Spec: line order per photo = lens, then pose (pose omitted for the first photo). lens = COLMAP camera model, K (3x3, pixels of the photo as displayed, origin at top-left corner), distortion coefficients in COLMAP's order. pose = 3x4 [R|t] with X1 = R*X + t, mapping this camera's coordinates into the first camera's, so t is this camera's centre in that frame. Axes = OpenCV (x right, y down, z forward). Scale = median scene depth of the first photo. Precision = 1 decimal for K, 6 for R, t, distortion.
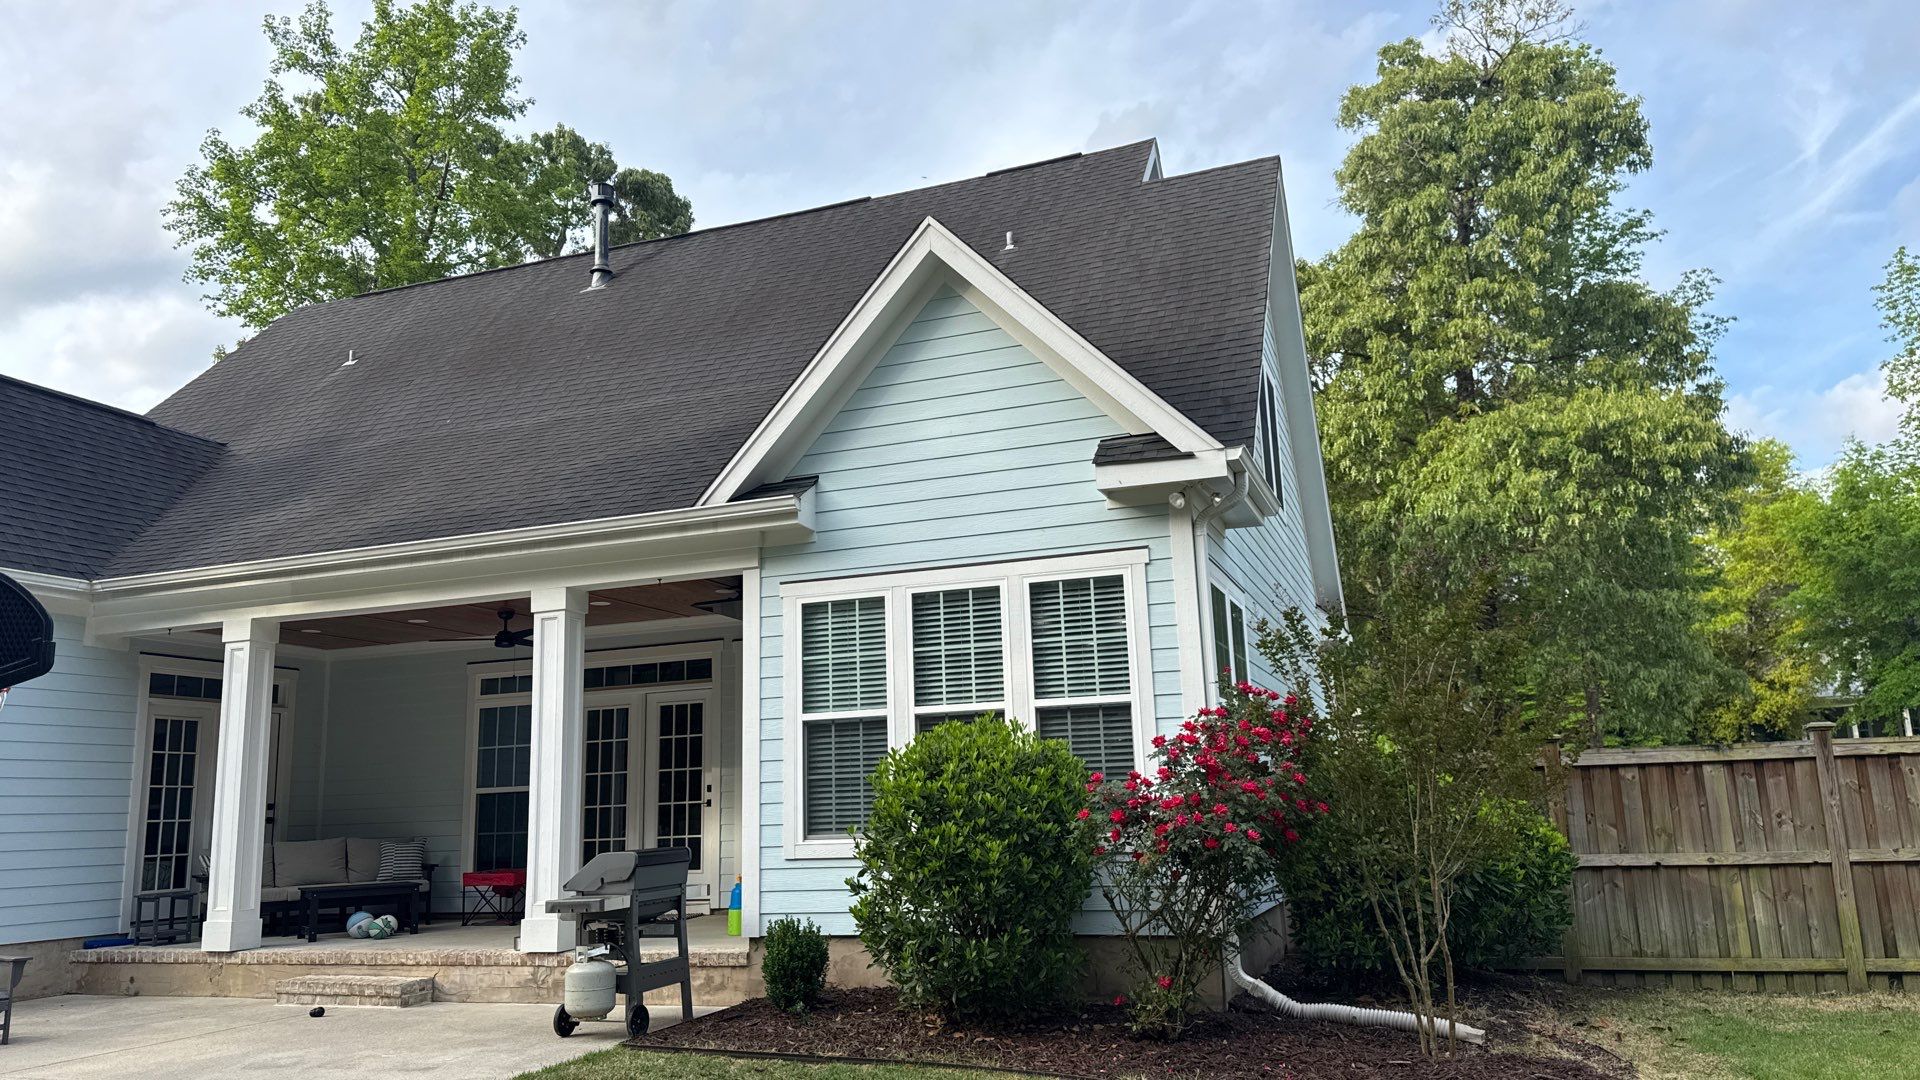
lens RADIAL K [[1342.7, 0, 960.0], [0, 1342.7, 540.0], [0, 0, 1]] dist [0.004373, -0.001420]
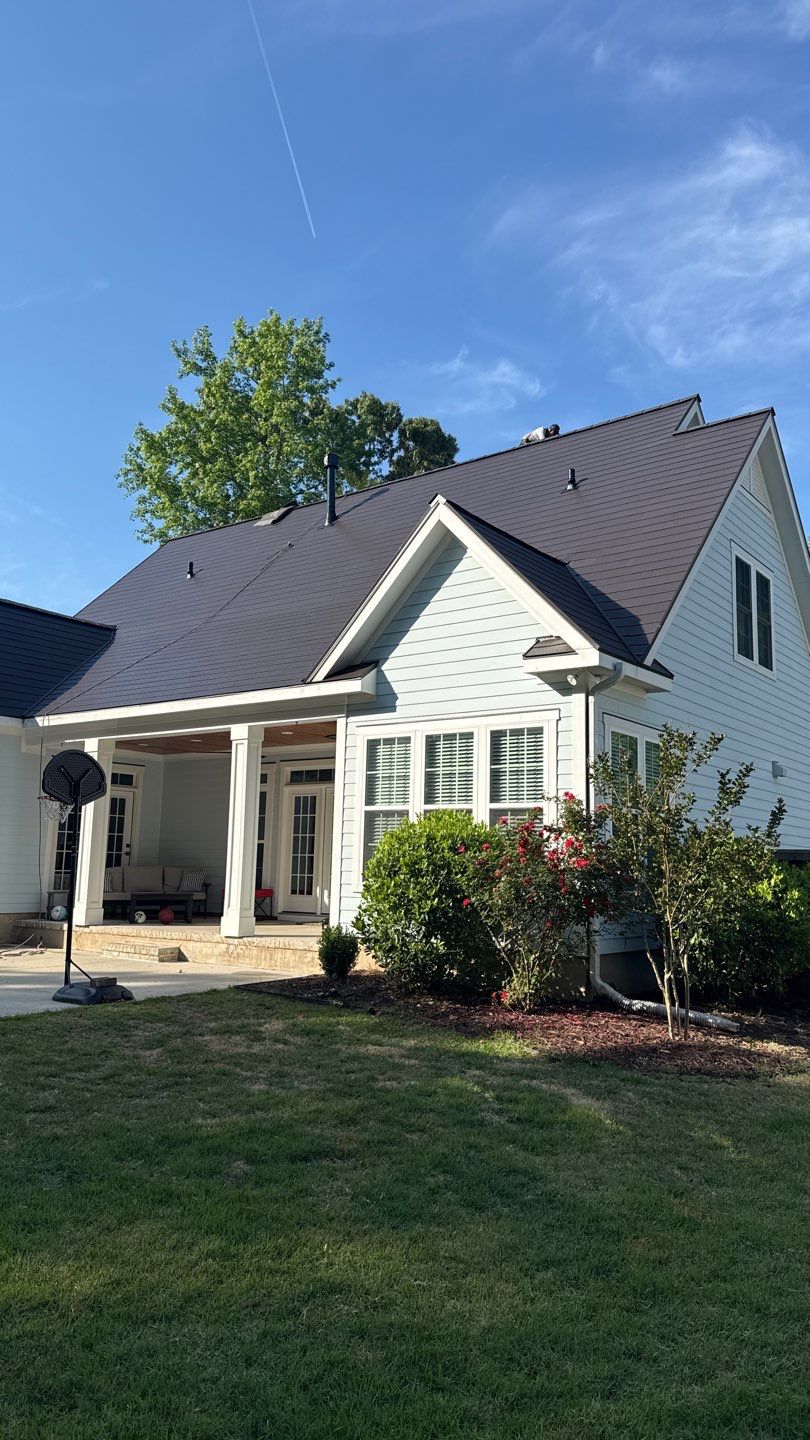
lens RADIAL K [[1007.0, 0, 380.9], [0, 1007.0, 732.5], [0, 0, 1]] dist [0.004373, -0.001420]
pose [[0.947164, 0.018478, -0.320217, 0.258764], [0.001288, 0.998112, 0.061404, -0.032257], [0.320747, -0.058572, 0.945352, -0.142112]]
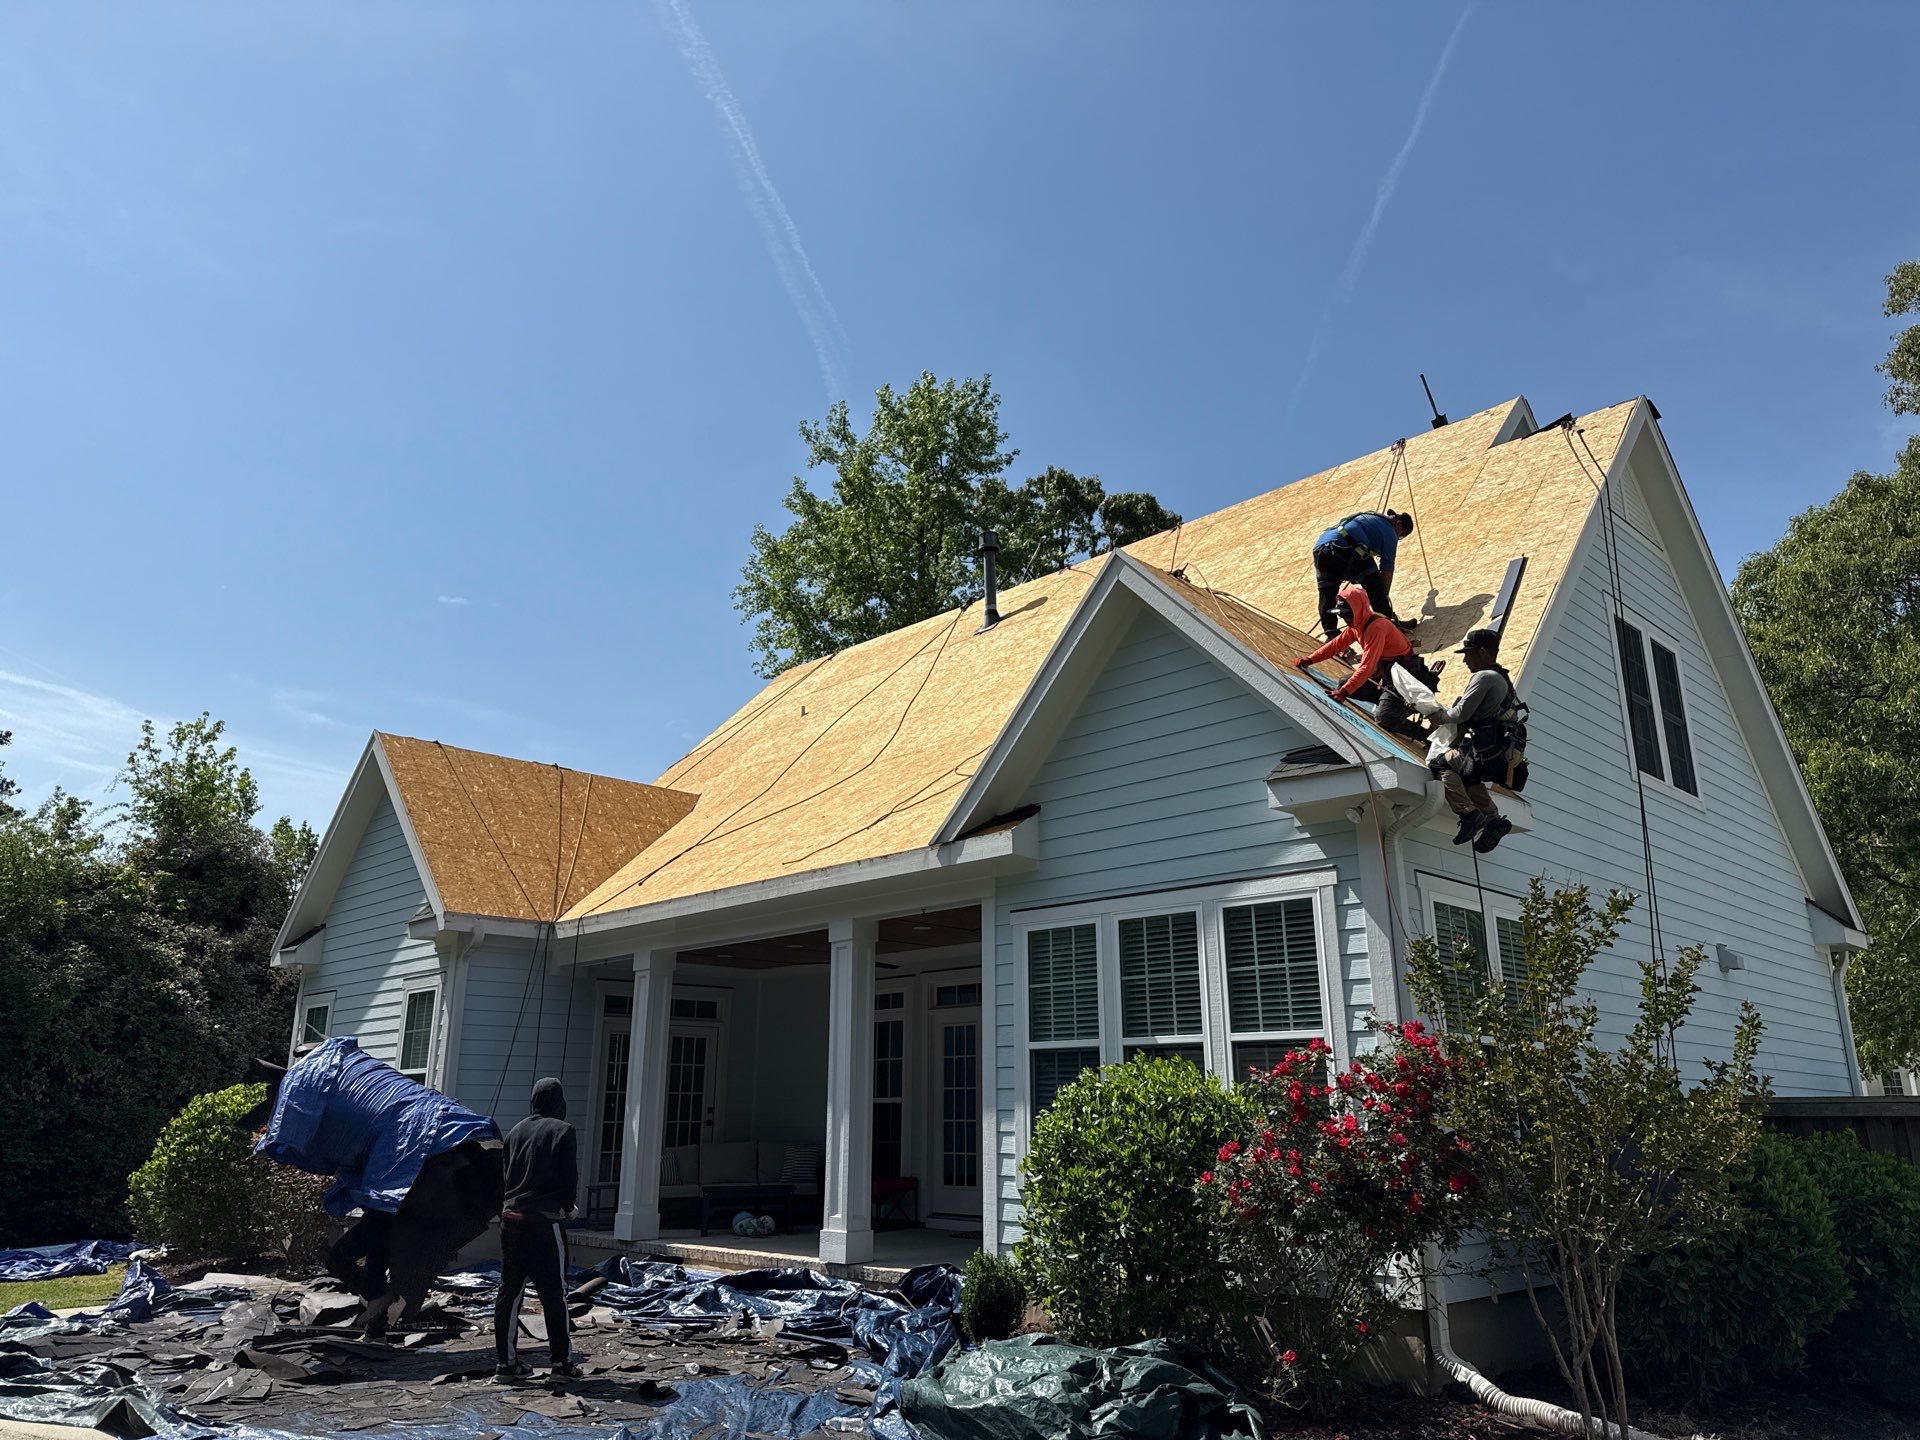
lens RADIAL K [[1319.4, 0, 960.0], [0, 1319.4, 720.0], [0, 0, 1]] dist [0.066155, 0.000970]
pose [[0.902615, -0.088335, -0.421288, 0.243506], [0.052146, 0.993948, -0.096687, -0.016960], [0.427279, 0.065303, 0.901758, 0.044405]]
